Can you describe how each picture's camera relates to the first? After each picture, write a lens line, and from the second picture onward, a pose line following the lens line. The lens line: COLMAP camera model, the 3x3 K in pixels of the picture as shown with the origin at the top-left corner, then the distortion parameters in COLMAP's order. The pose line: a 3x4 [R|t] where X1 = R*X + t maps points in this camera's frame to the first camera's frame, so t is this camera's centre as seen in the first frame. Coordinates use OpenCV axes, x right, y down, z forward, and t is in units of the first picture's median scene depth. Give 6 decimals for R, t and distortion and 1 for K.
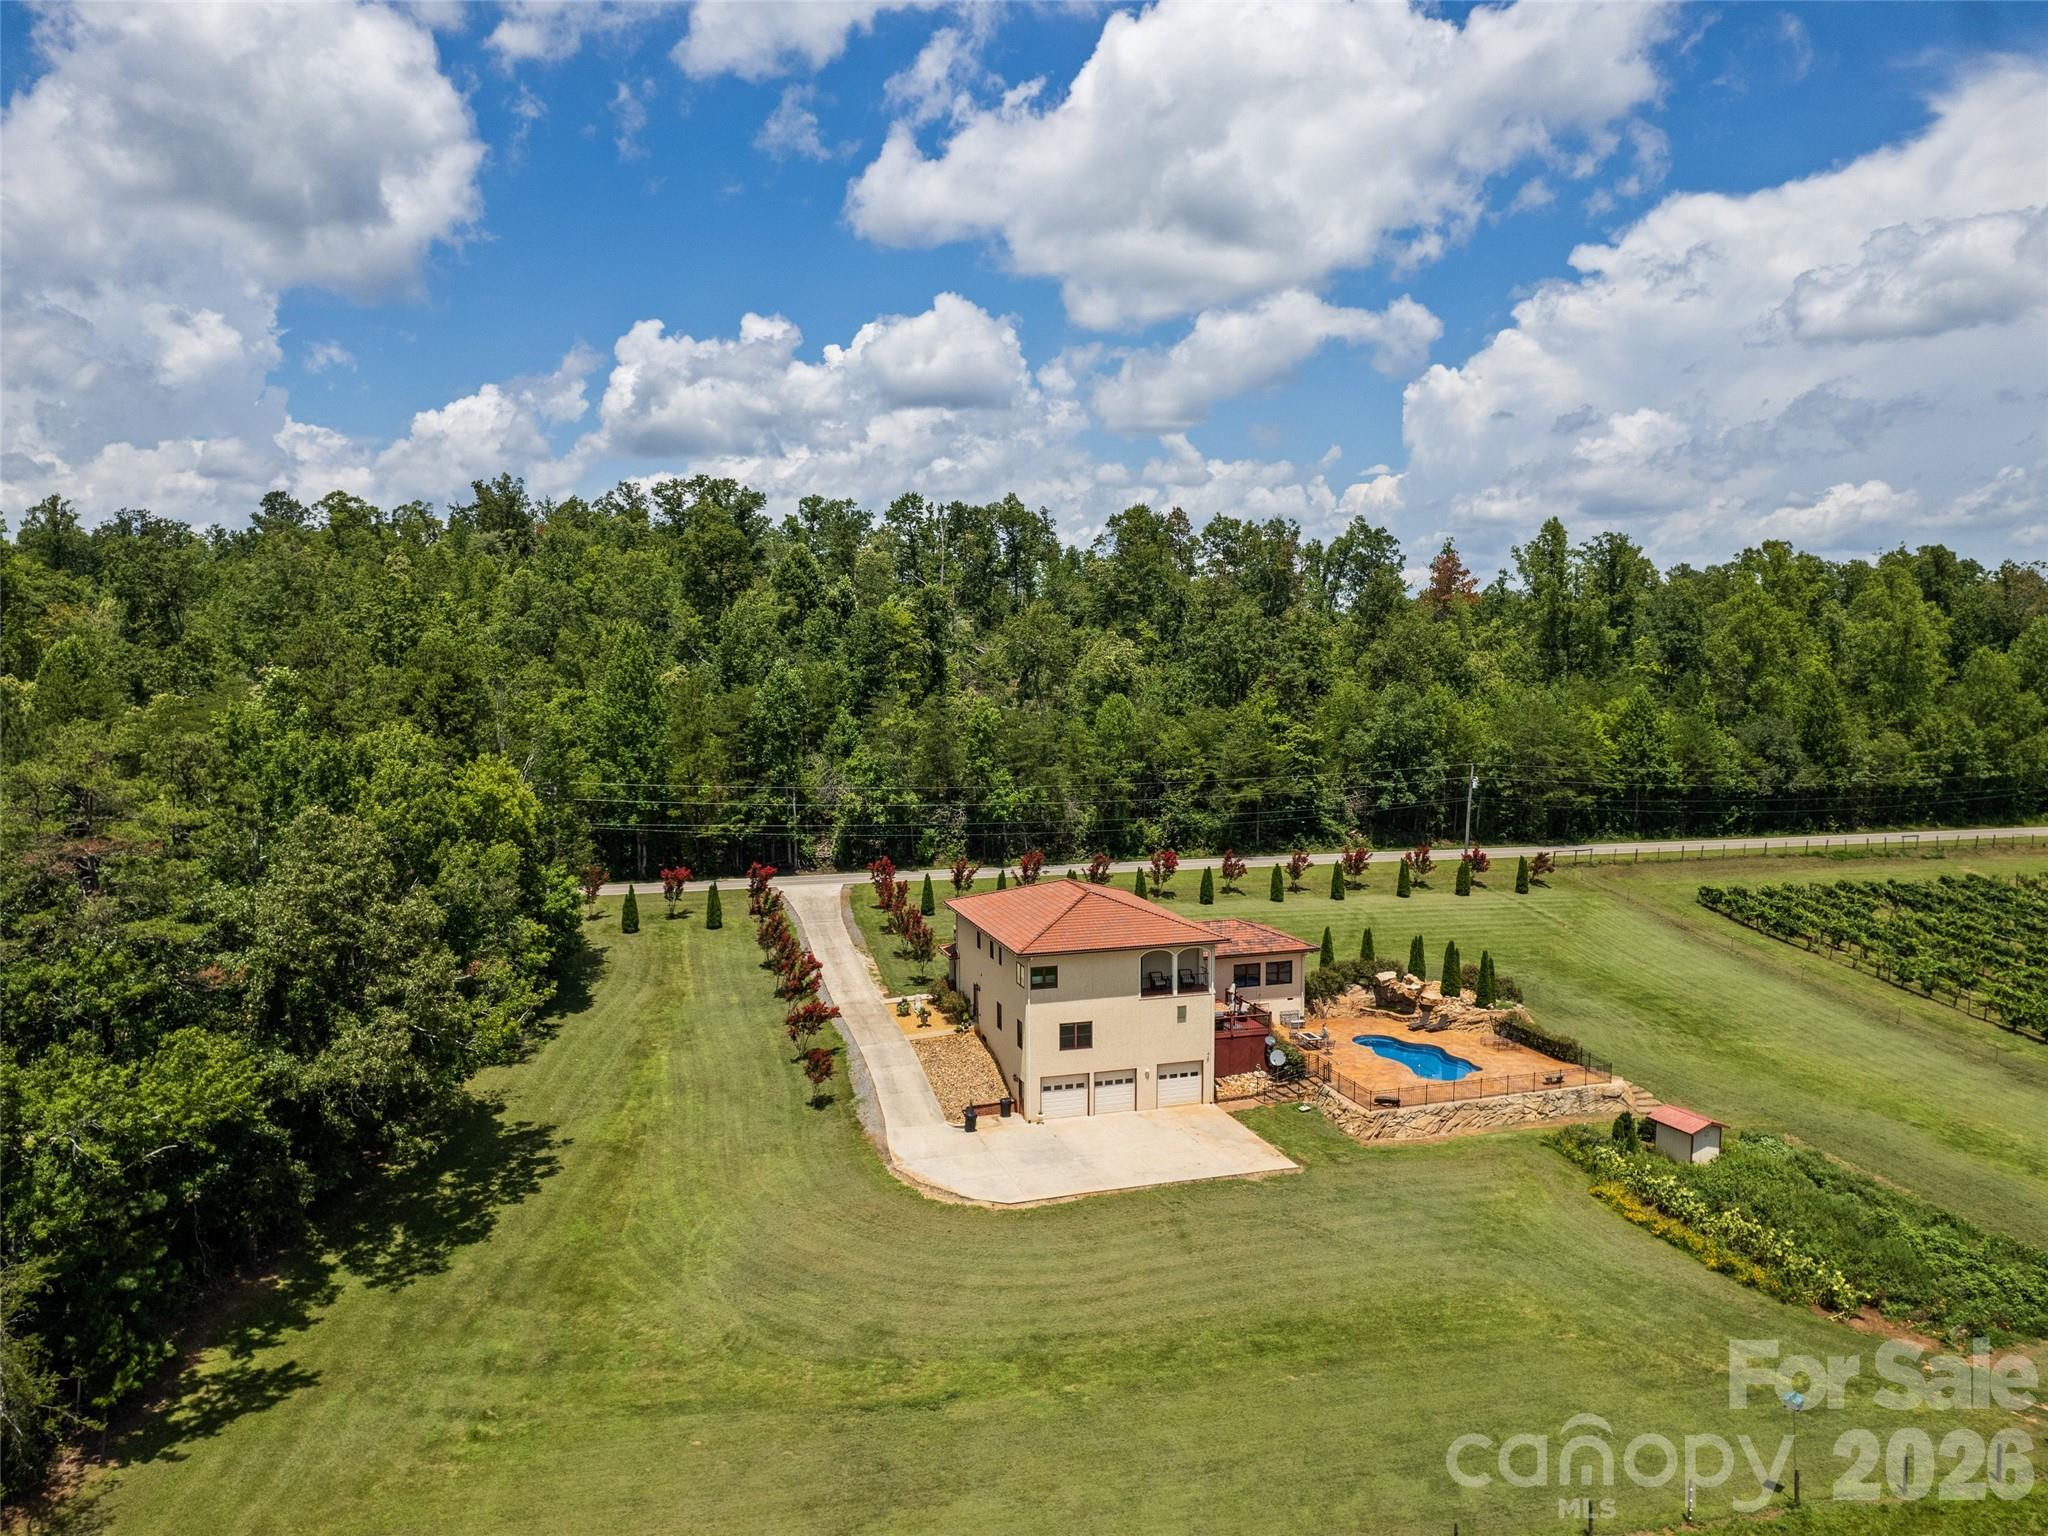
lens RADIAL K [[1478.9, 0, 1025.1], [0, 1478.9, 756.9], [0, 0, 1]] dist [-0.066656, 0.045980]
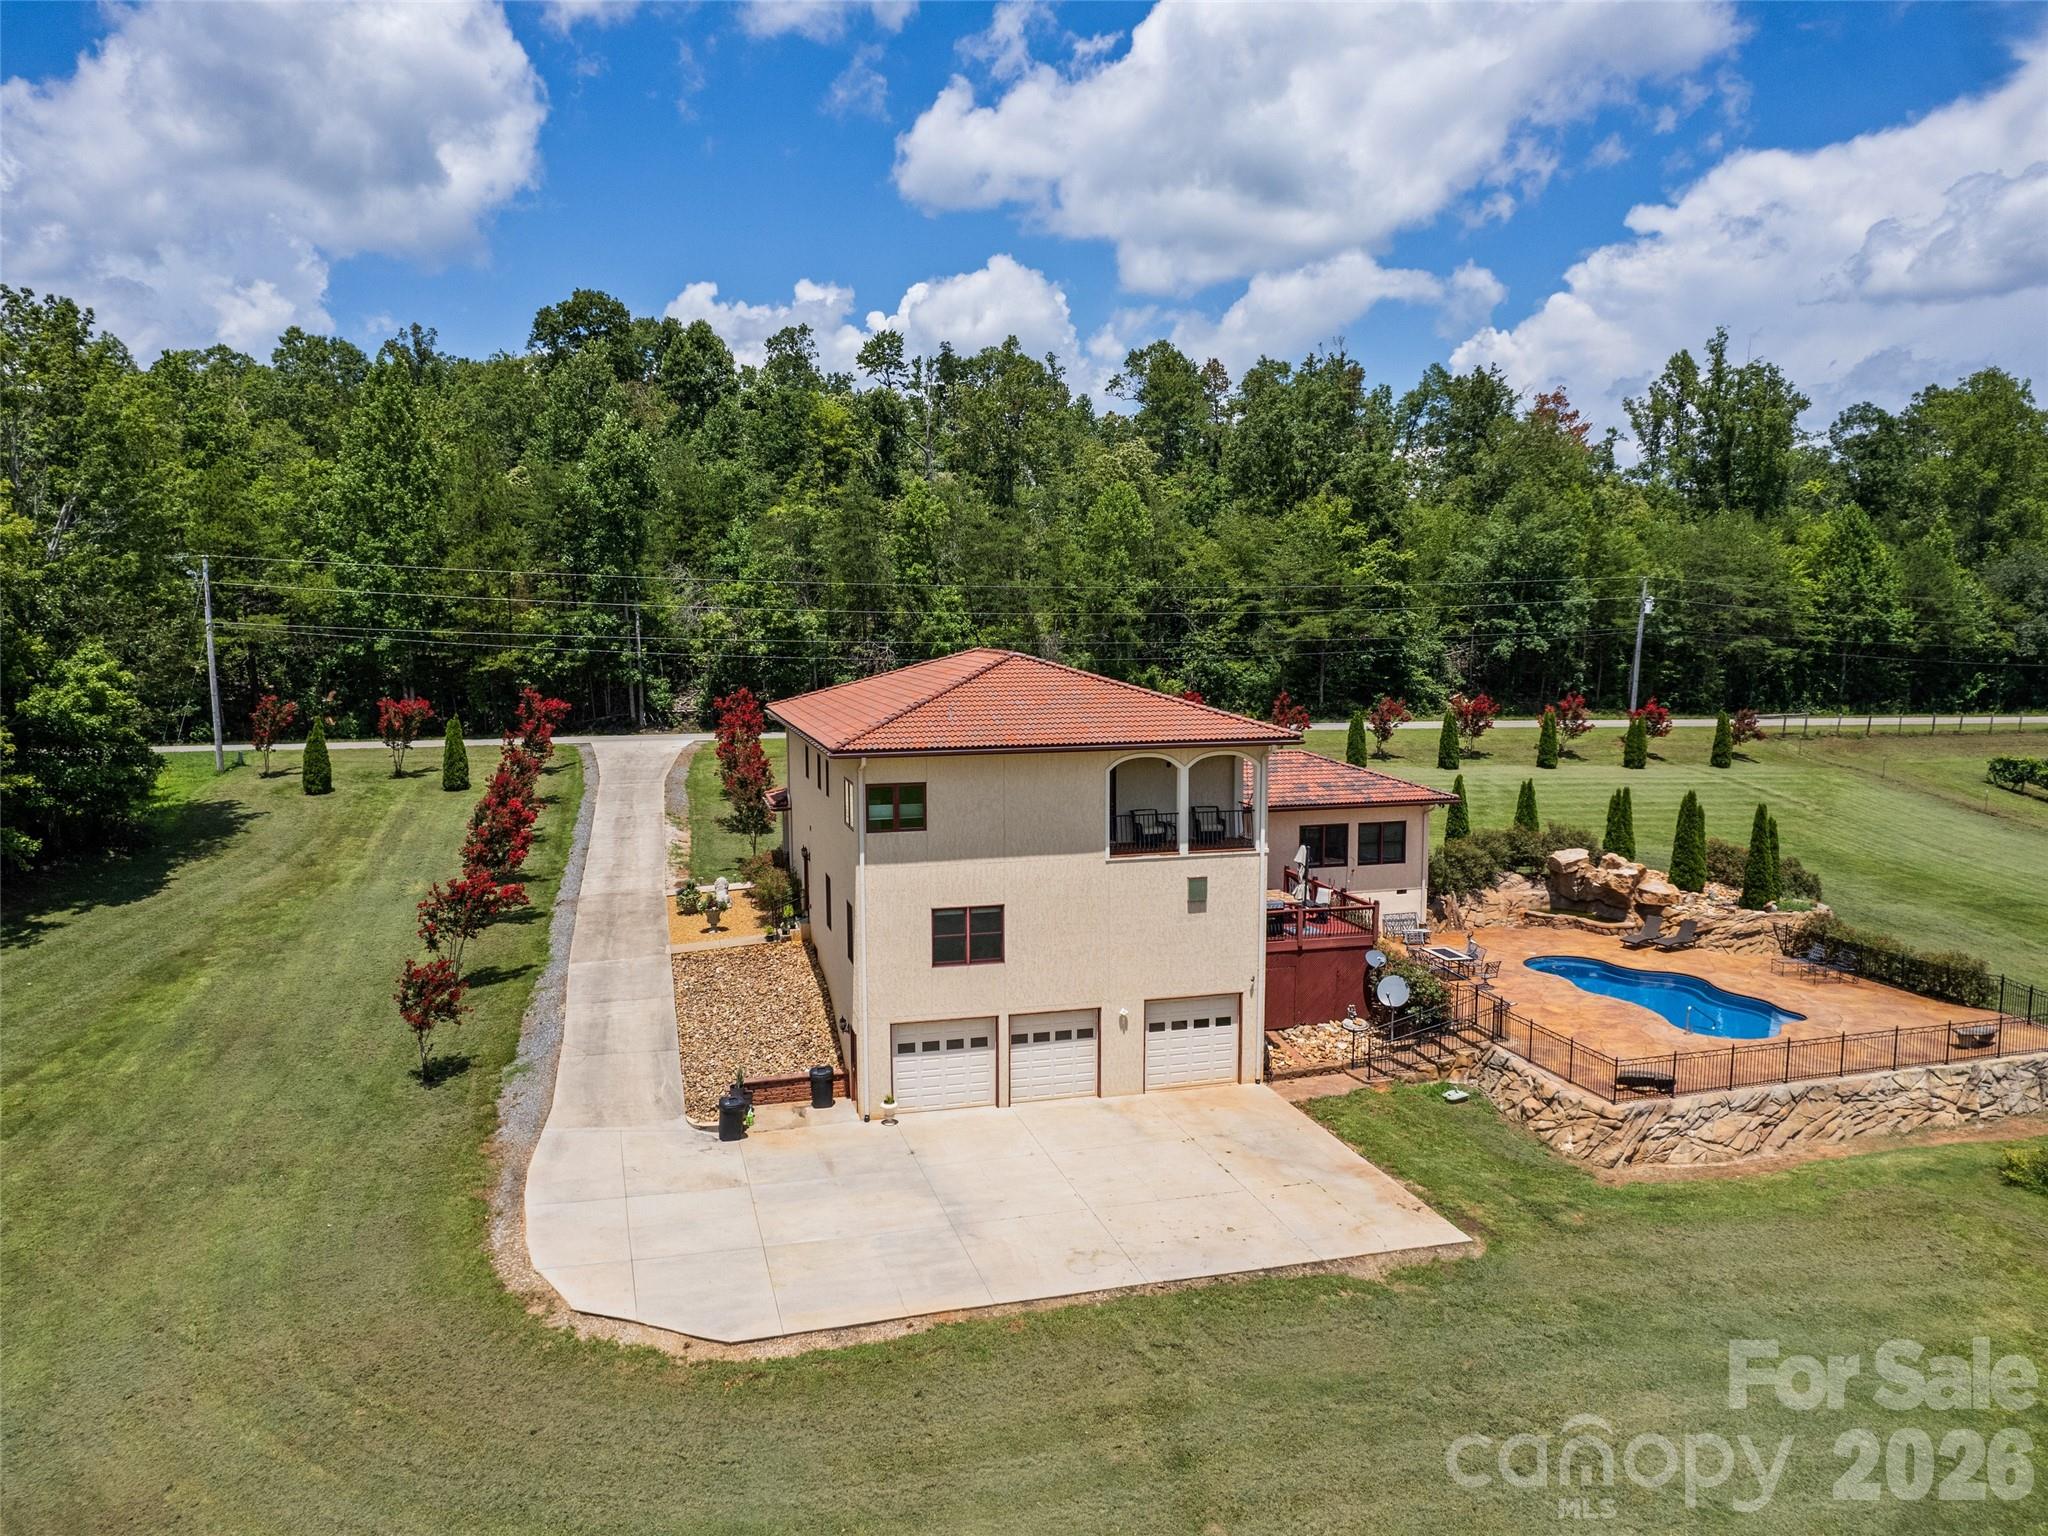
lens RADIAL K [[1478.9, 0, 1025.1], [0, 1478.9, 756.9], [0, 0, 1]] dist [-0.066656, 0.045980]
pose [[0.999639, 0.003446, -0.026627, 0.056407], [-0.002888, 0.999775, 0.020998, 0.107109], [0.026694, -0.020914, 0.999425, 0.467333]]
